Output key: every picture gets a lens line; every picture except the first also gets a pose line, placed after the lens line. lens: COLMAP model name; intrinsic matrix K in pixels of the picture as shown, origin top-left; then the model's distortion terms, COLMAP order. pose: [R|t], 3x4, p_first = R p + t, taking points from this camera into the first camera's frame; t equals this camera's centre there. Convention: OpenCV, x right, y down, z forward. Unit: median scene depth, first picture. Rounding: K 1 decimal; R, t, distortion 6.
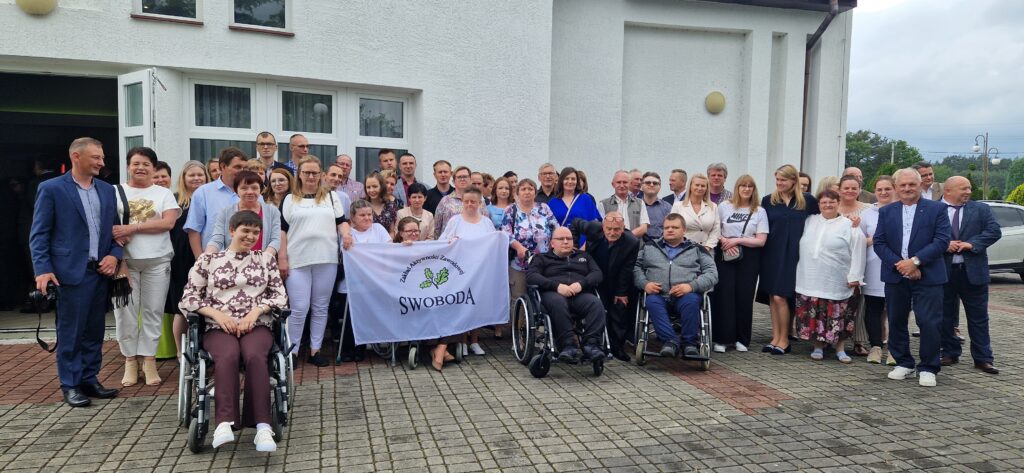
lens RADIAL K [[675.0, 0, 512.0], [0, 675.0, 236.5], [0, 0, 1]] dist [0.087092, -0.073193]
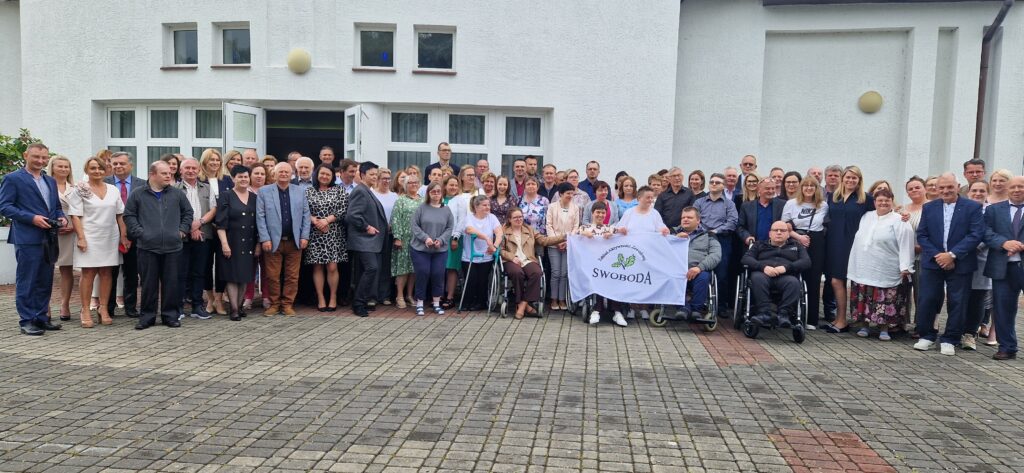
lens RADIAL K [[675.0, 0, 512.0], [0, 675.0, 236.5], [0, 0, 1]] dist [0.087092, -0.073193]
pose [[0.923242, 0.033666, -0.382740, 0.326619], [-0.033480, 0.999414, 0.007150, 0.018172], [0.382756, 0.006213, 0.923828, -0.215047]]
